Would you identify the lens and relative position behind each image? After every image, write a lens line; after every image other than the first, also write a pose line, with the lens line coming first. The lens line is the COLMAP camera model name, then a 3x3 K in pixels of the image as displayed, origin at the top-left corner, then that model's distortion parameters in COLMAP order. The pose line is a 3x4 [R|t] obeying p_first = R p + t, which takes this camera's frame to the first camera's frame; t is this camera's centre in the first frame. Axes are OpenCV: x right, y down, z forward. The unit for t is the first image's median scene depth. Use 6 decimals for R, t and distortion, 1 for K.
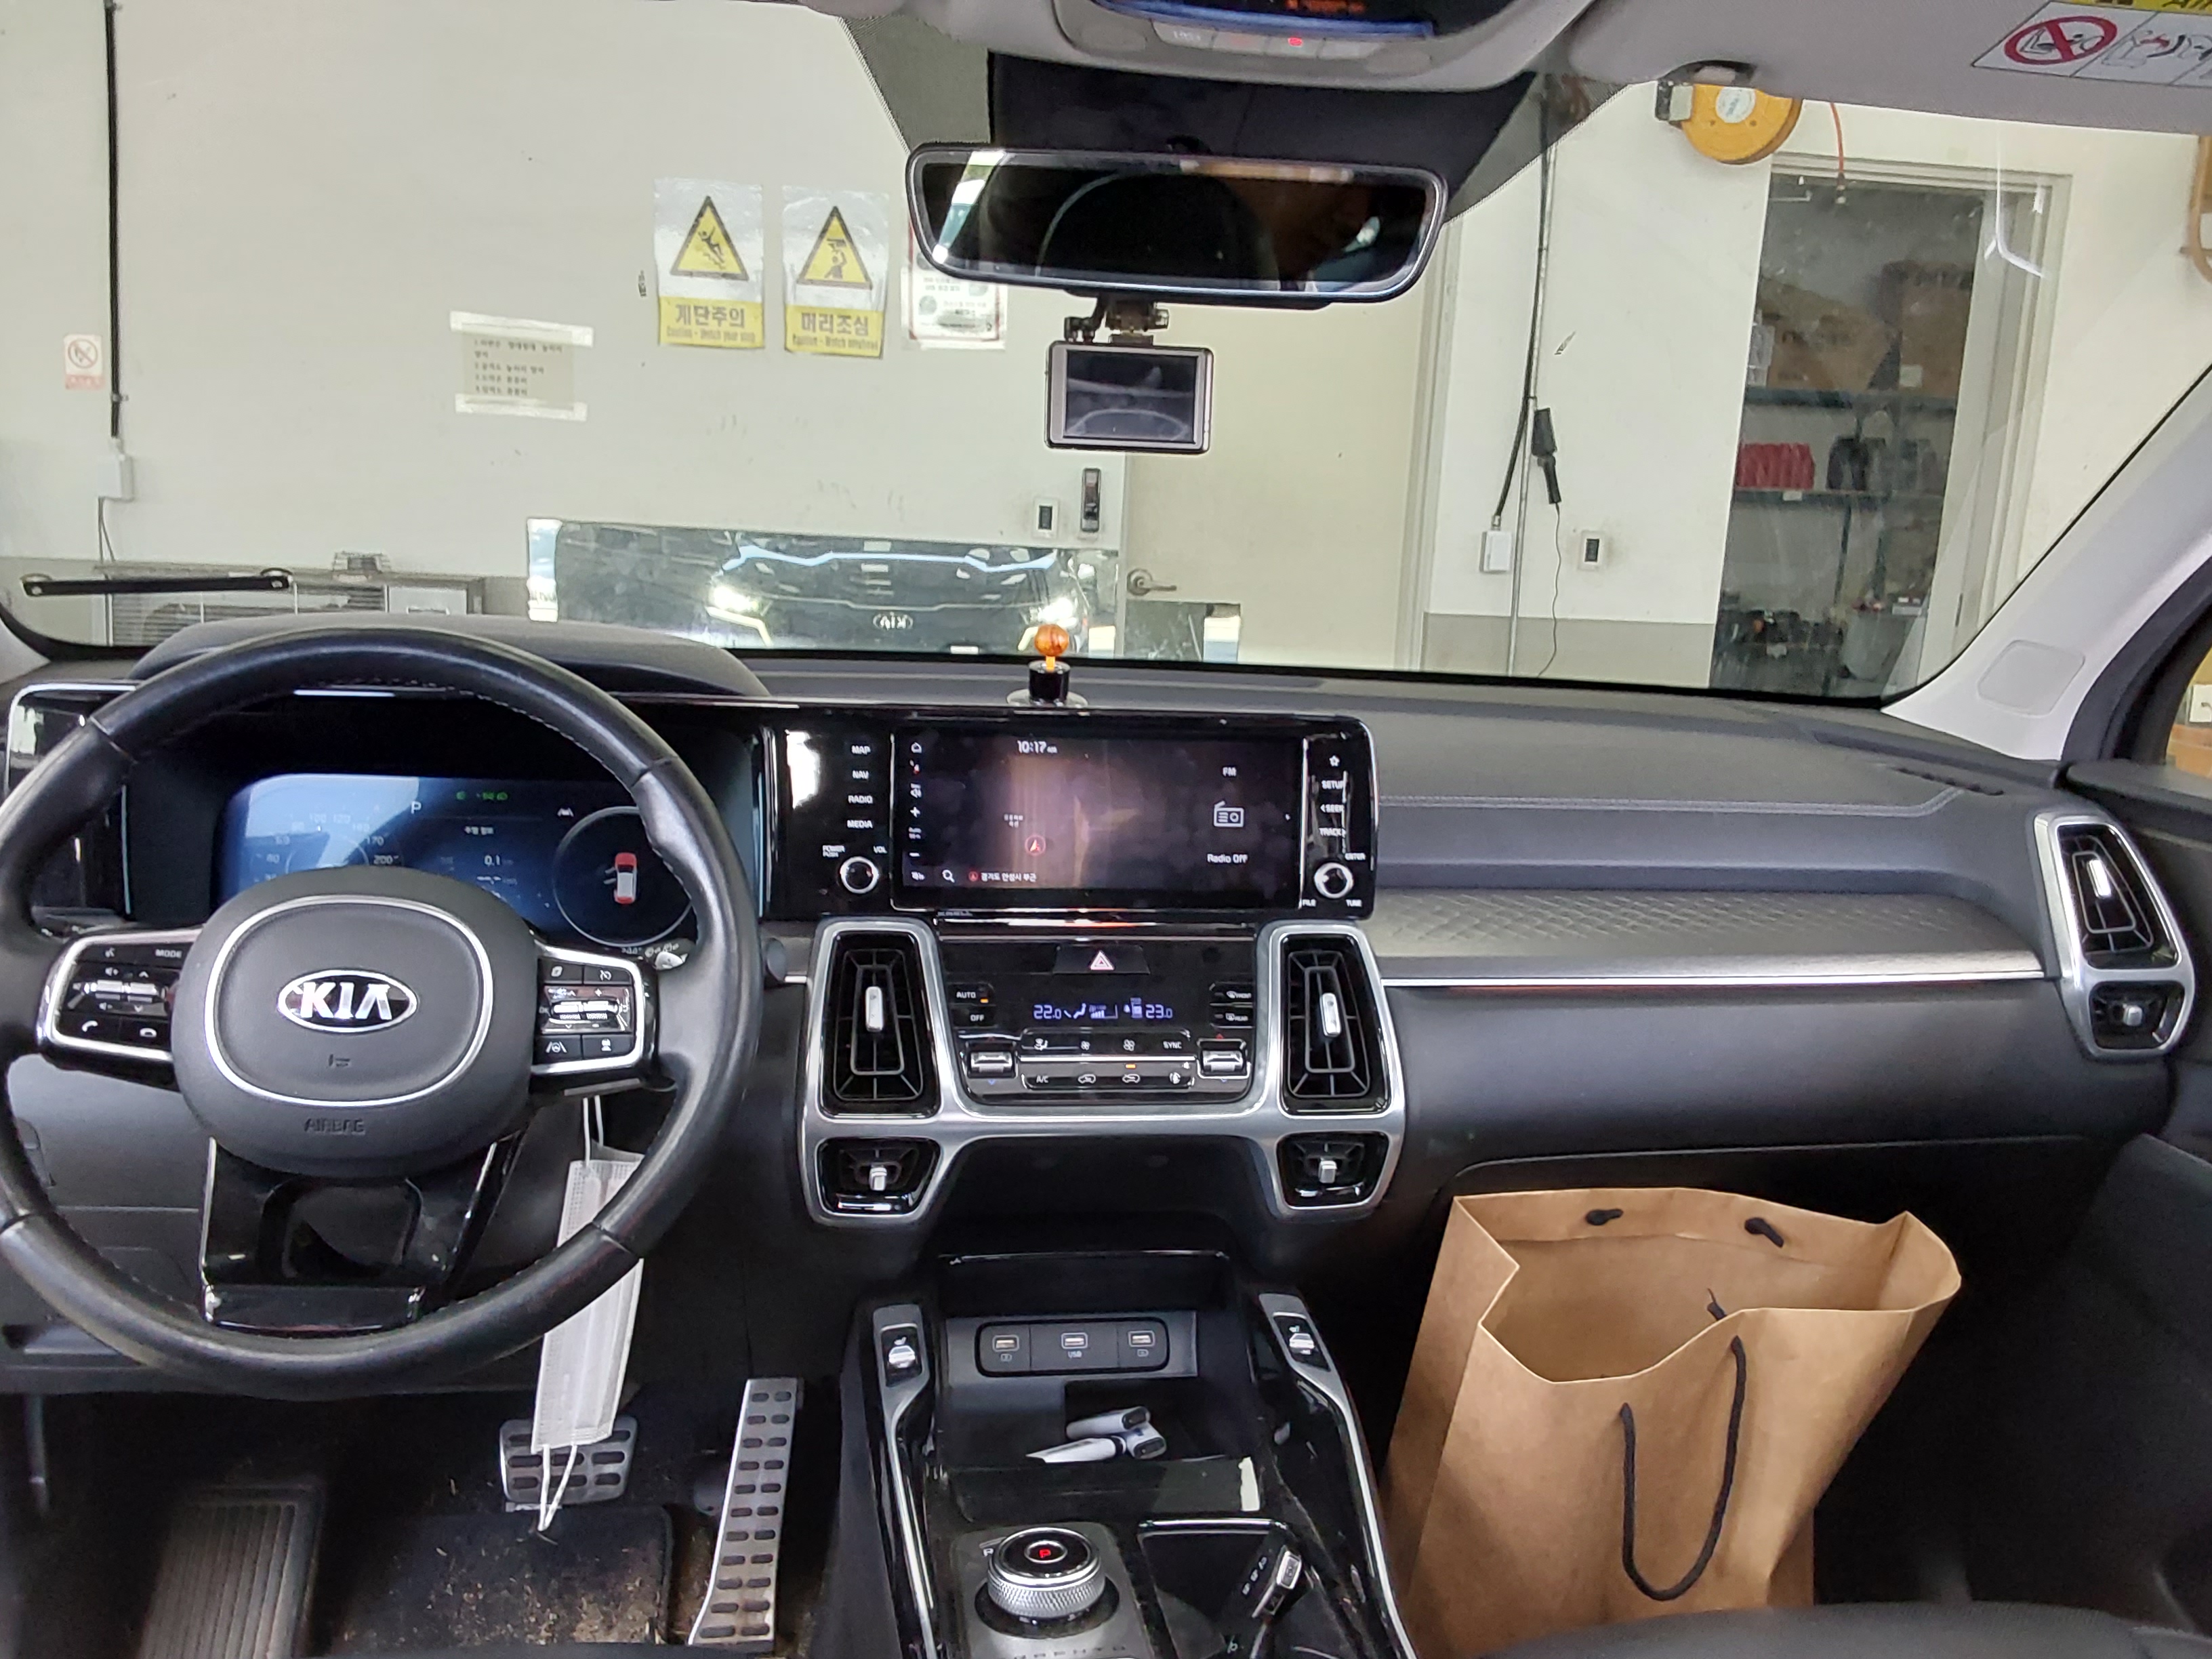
lens RADIAL K [[1808.3, 0, 1106.0], [0, 1808.3, 829.5], [0, 0, 1]] dist [0.124771, -0.169044]
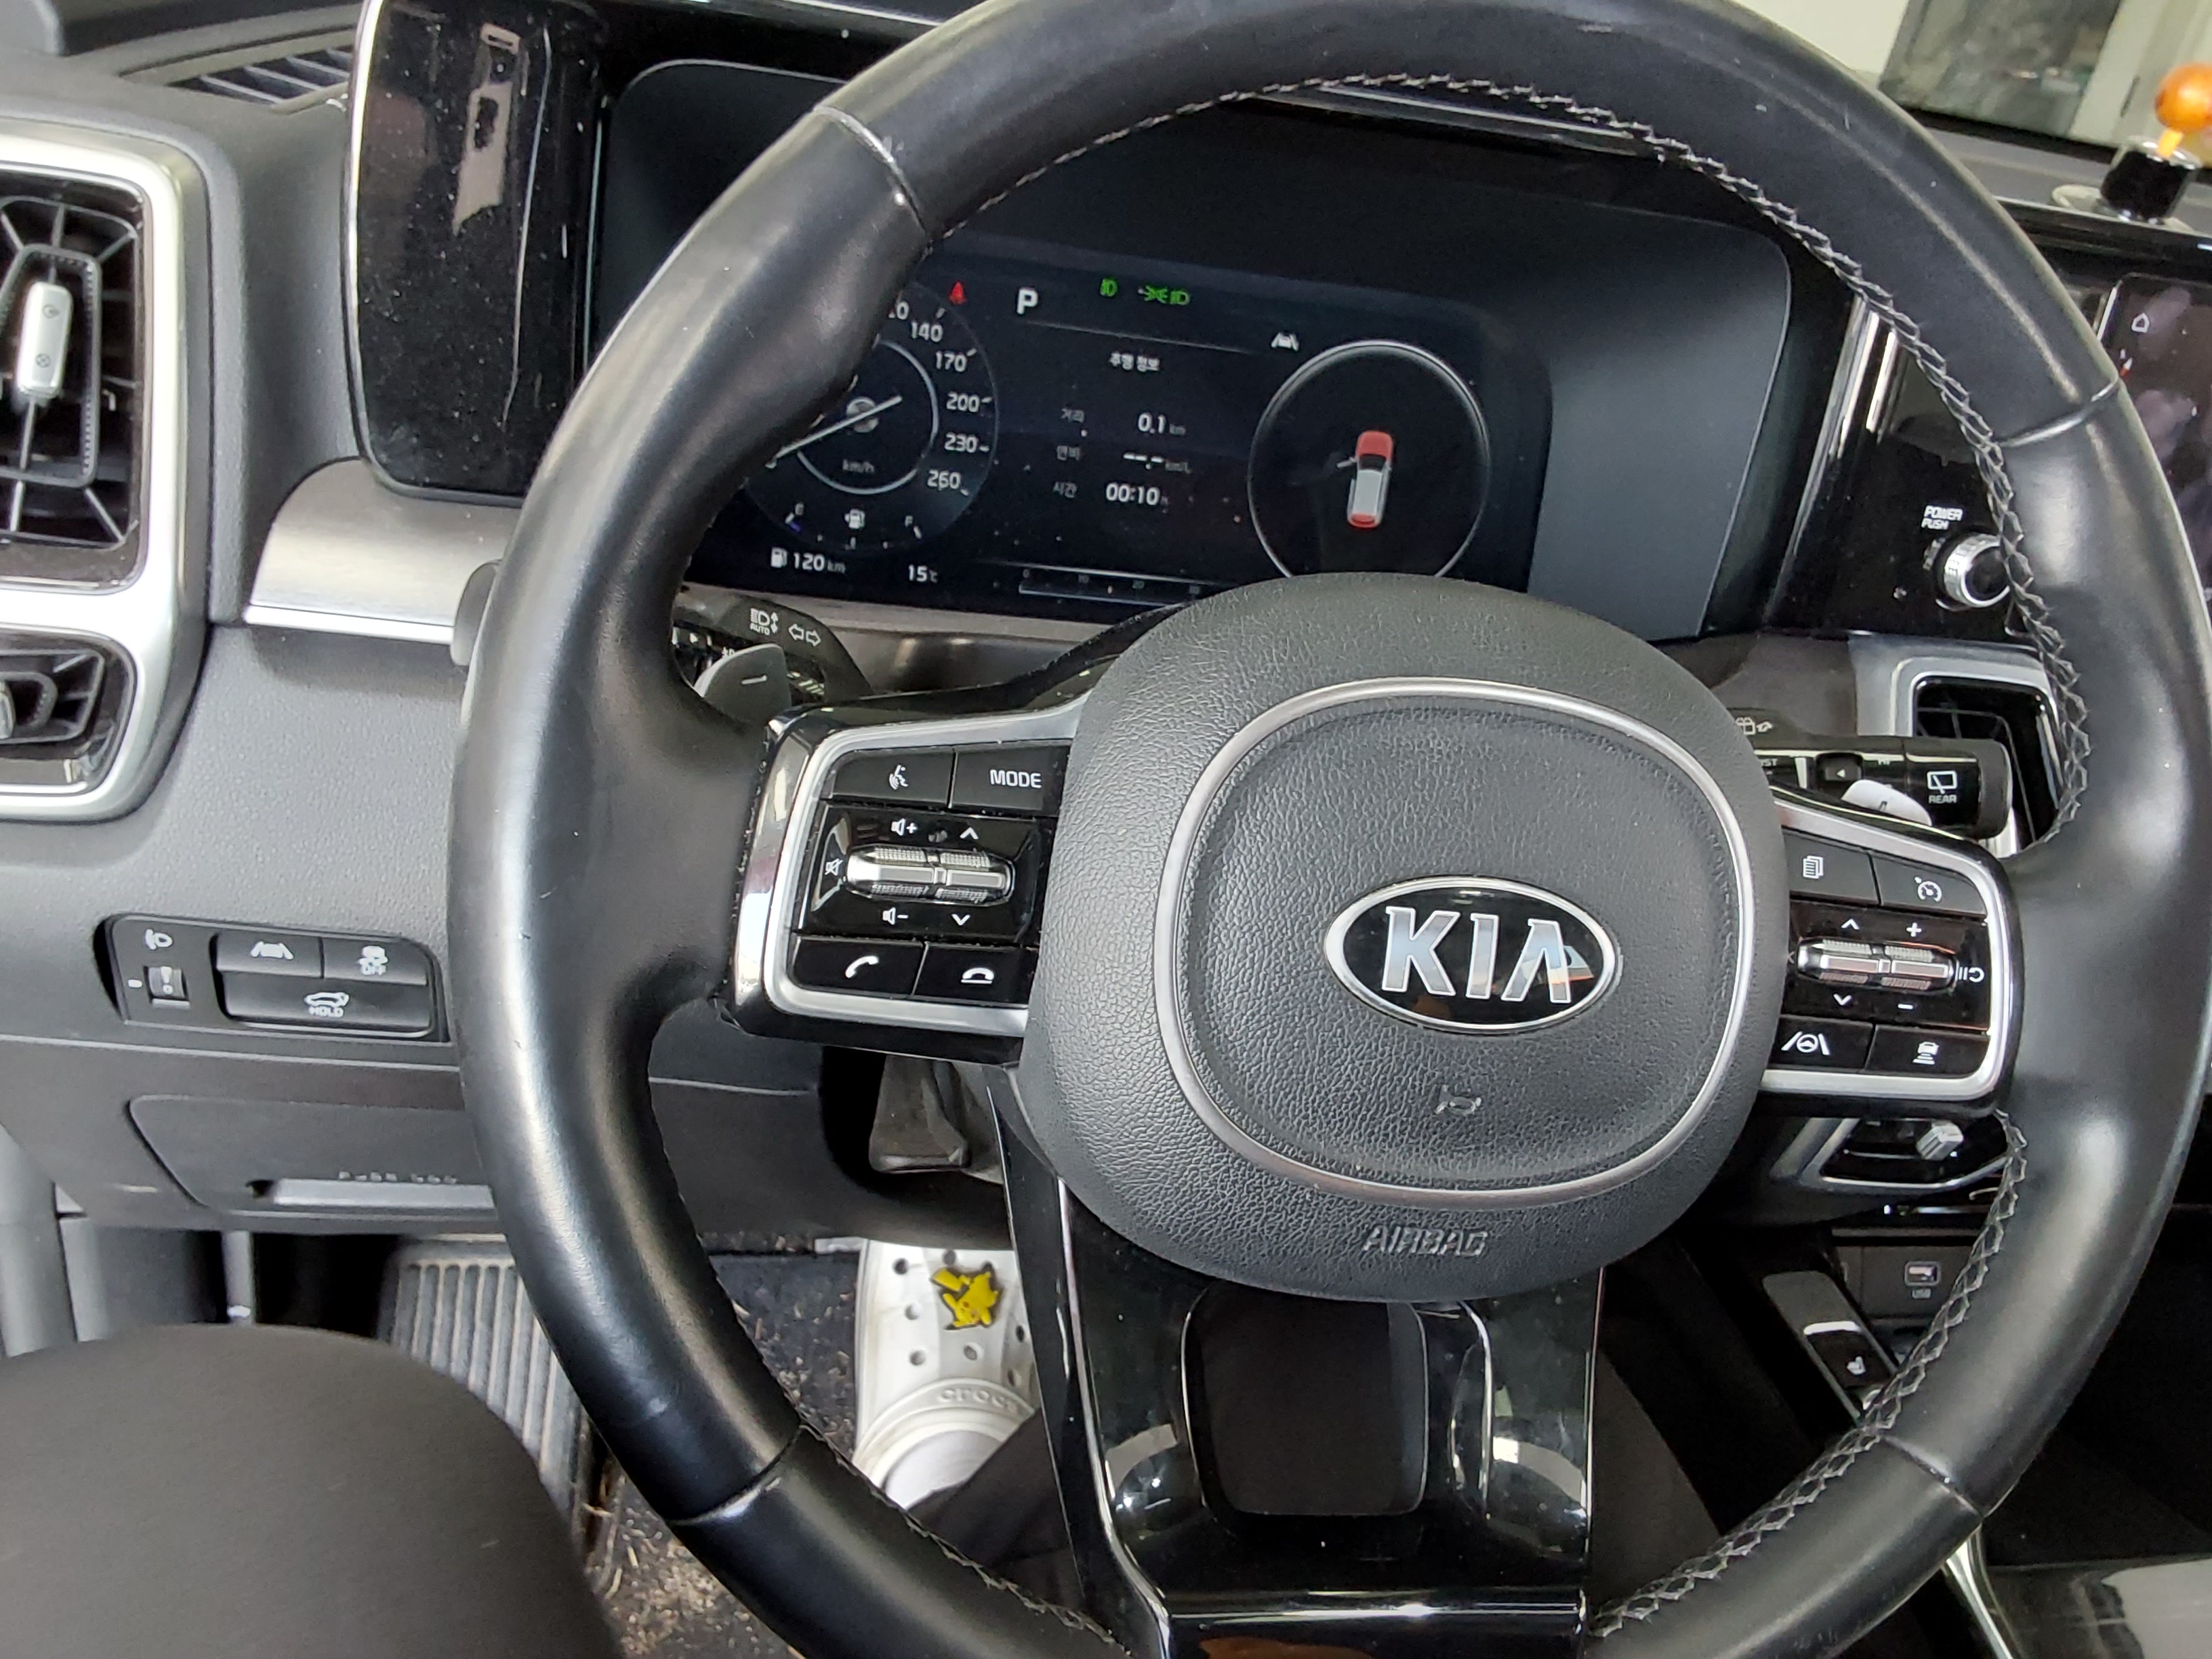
lens RADIAL K [[1808.3, 0, 1106.0], [0, 1808.3, 829.5], [0, 0, 1]] dist [0.124771, -0.169044]
pose [[0.989136, 0.090549, 0.115806, -0.539059], [-0.122867, 0.941740, 0.313097, -0.048076], [-0.080709, -0.323924, 0.942634, 0.632848]]
